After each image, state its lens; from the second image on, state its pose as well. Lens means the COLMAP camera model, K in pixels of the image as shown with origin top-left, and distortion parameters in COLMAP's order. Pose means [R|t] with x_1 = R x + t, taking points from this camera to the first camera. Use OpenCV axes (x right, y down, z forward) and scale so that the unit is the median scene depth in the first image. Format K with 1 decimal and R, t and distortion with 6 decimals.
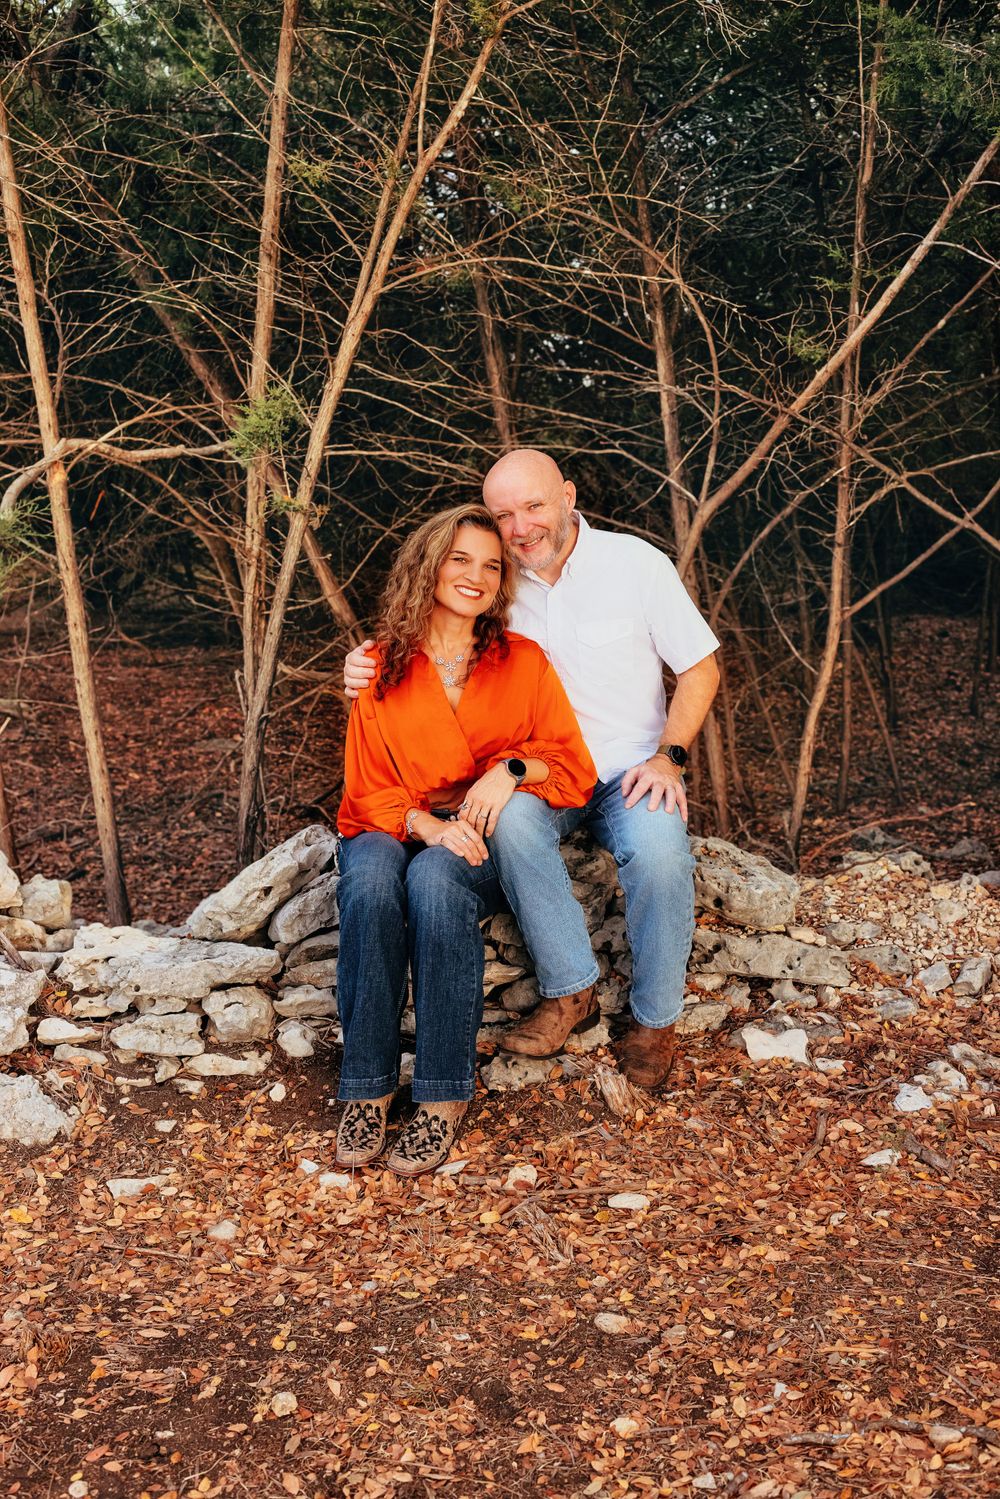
lens RADIAL K [[1720.5, 0, 500.0], [0, 1720.5, 749.5], [0, 0, 1]] dist [0.010582, 0.015610]
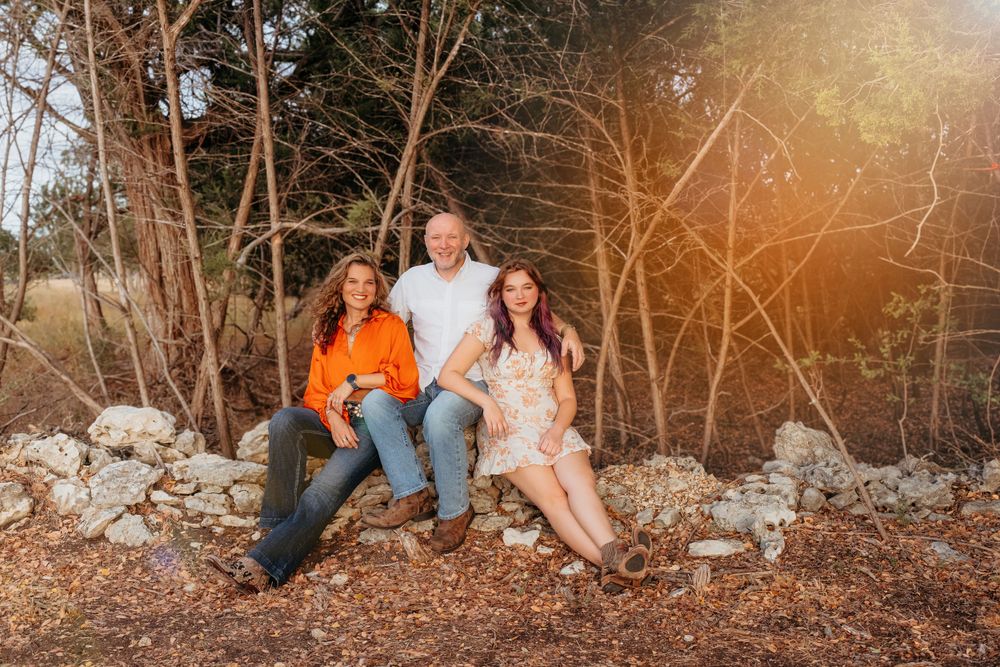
lens RADIAL K [[1147.8, 0, 500.0], [0, 1147.8, 333.5], [0, 0, 1]] dist [0.010582, 0.015610]
pose [[0.960419, 0.027985, -0.277150, 0.500717], [-0.055552, 0.994197, -0.092117, 0.072145], [0.272964, 0.103867, 0.956401, -0.219329]]
